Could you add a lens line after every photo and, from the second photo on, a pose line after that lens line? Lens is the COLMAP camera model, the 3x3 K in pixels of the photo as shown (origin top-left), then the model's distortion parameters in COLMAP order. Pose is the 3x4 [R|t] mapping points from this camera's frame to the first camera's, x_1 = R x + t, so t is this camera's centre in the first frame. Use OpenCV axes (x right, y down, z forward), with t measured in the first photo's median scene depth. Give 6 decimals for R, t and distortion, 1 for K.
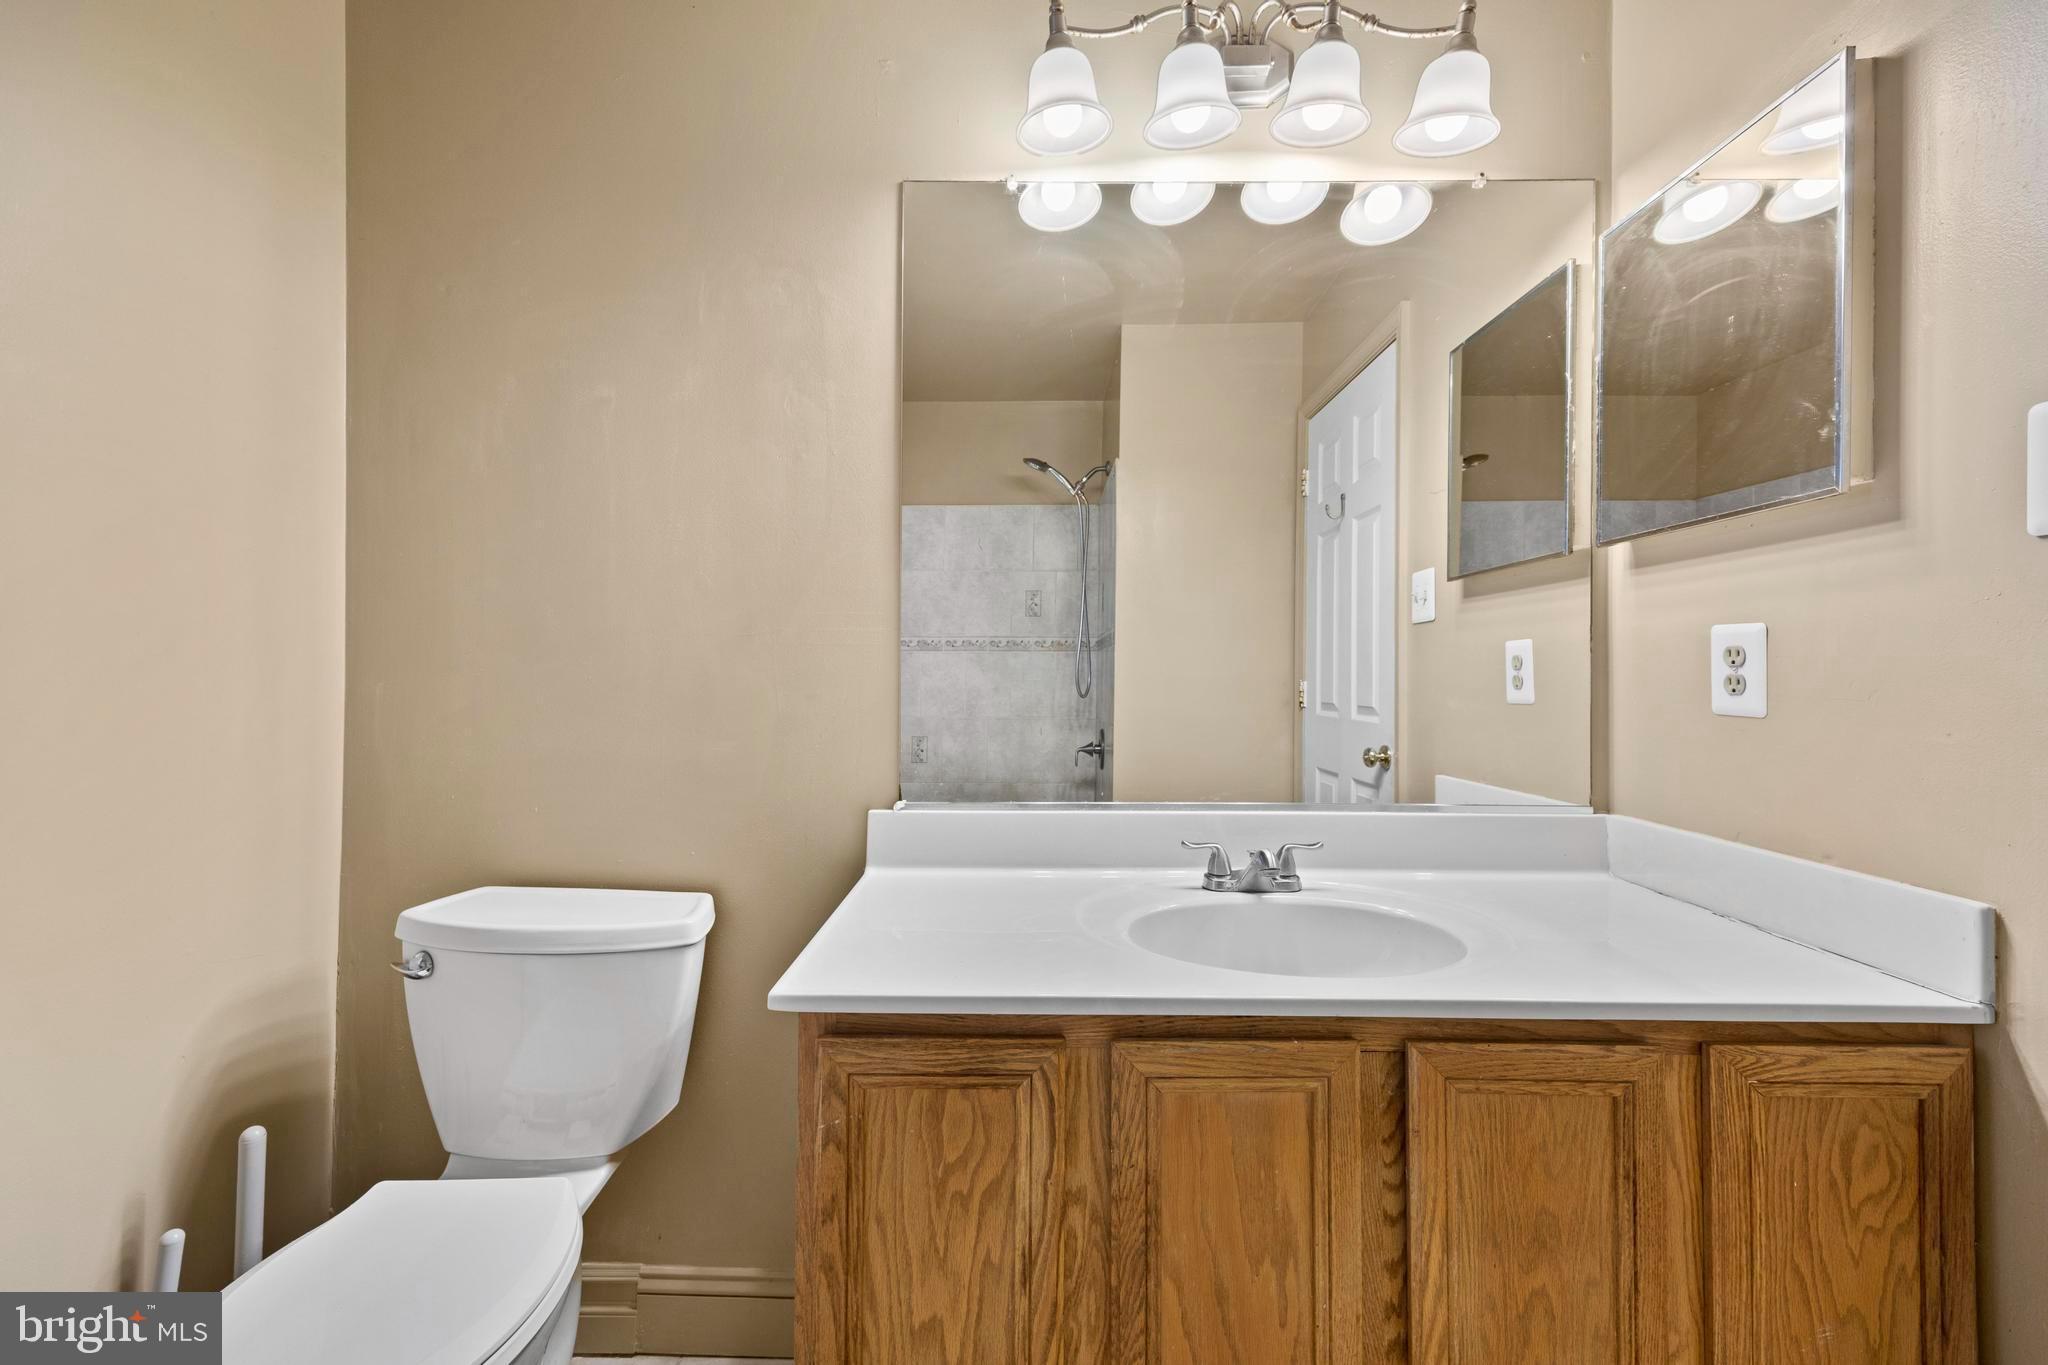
lens RADIAL K [[827.9, 0, 1023.1], [0, 827.9, 682.0], [0, 0, 1]] dist [0.007642, -0.000336]
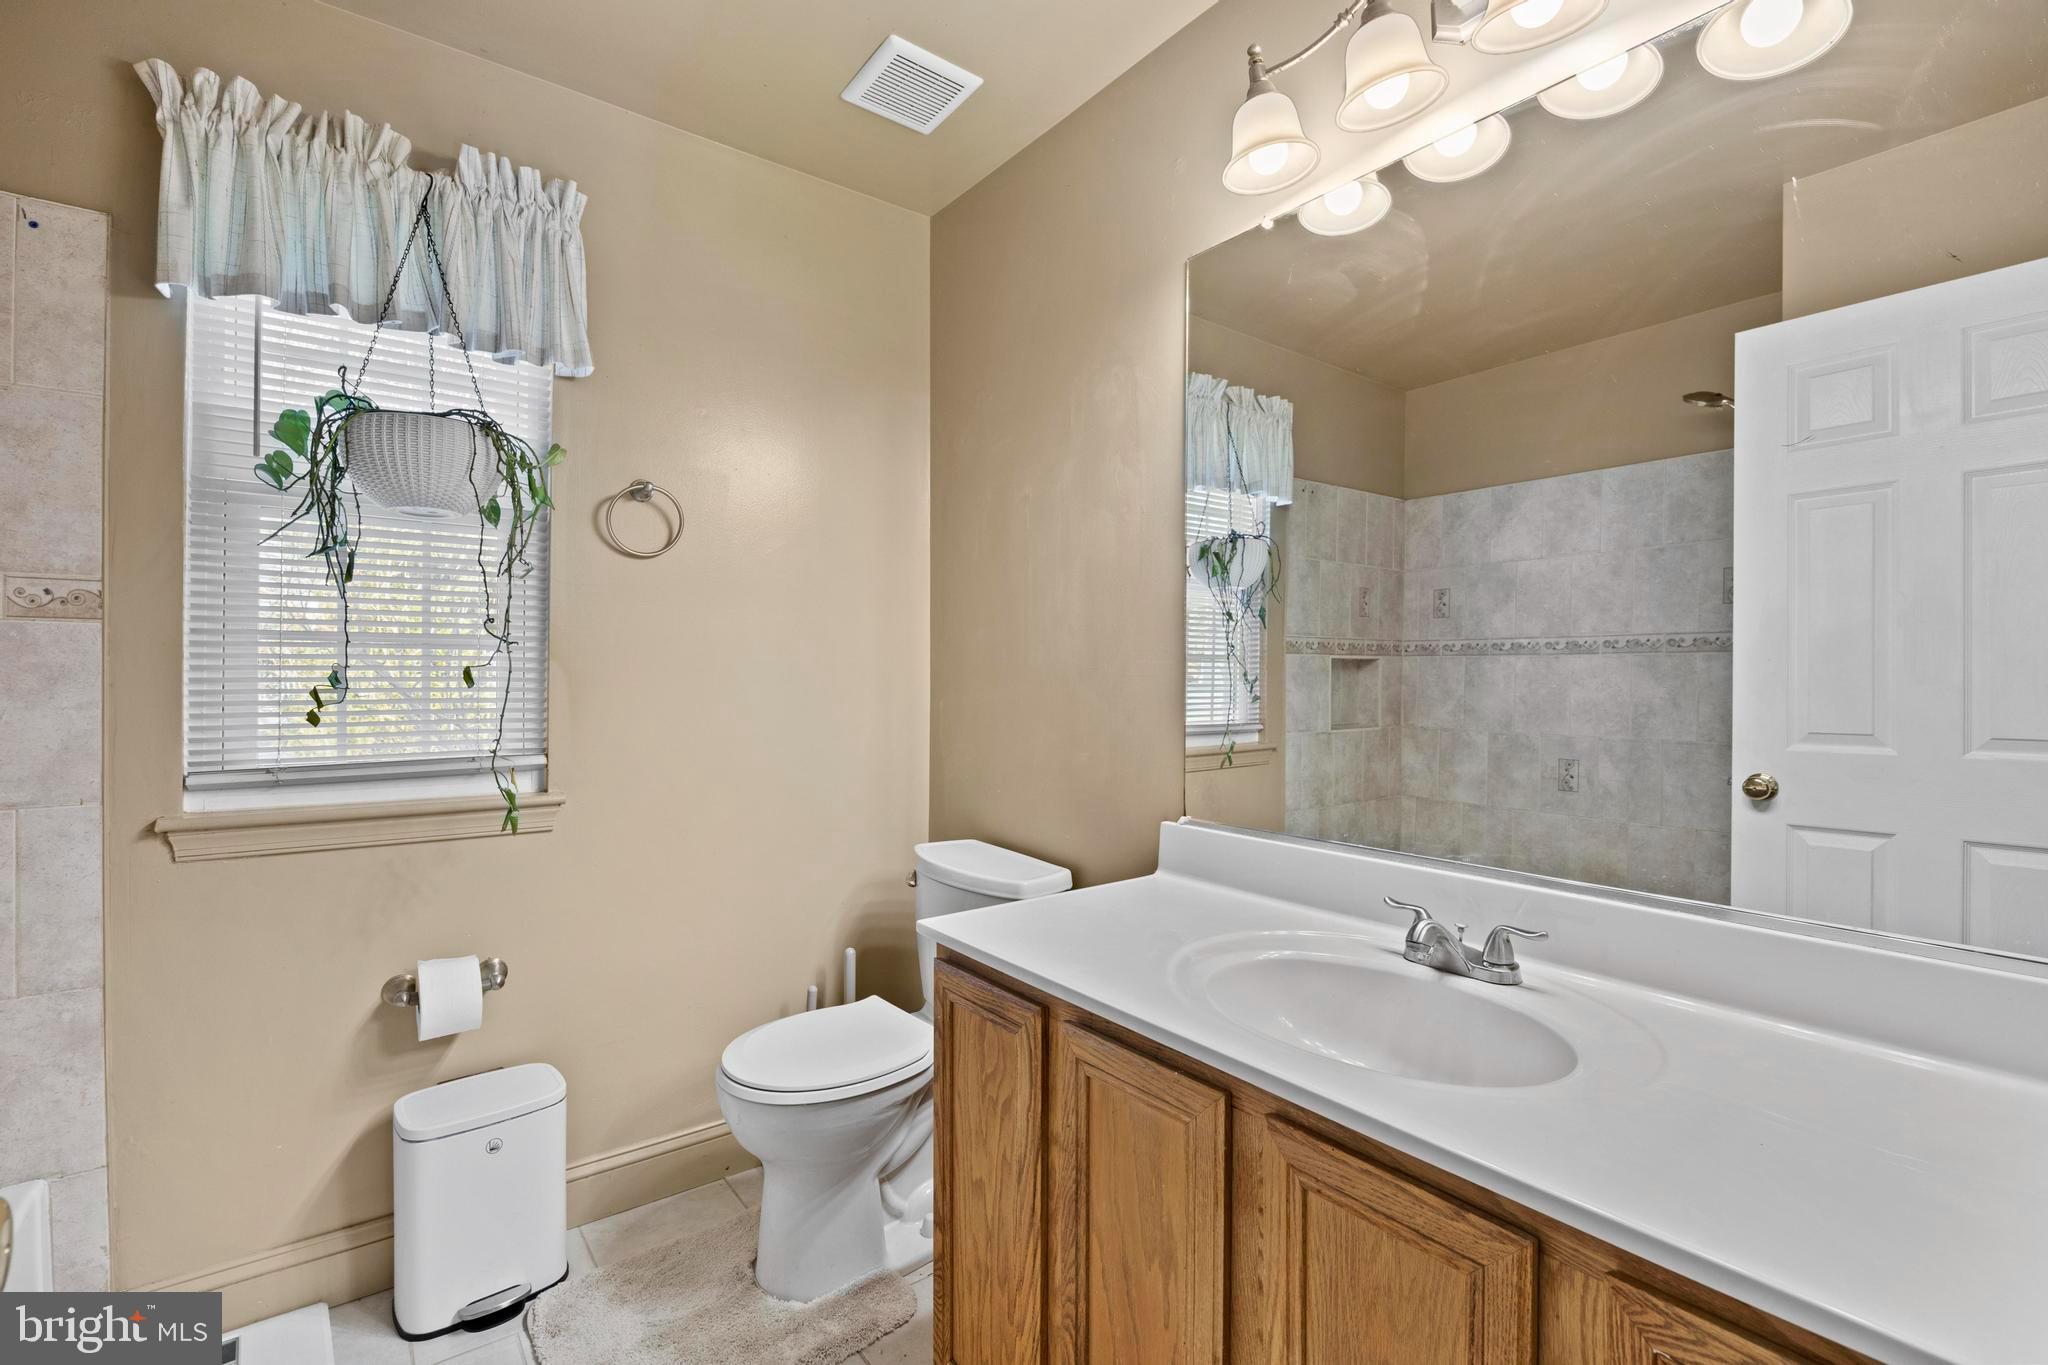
lens RADIAL K [[909.5, 0, 1023.9], [0, 909.5, 678.5], [0, 0, 1]] dist [-0.023240, 0.001744]
pose [[0.605814, 0.001039, -0.795606, 1.129075], [0.001556, 0.999996, 0.002491, -0.073211], [0.795605, -0.002747, 0.605810, 0.147484]]
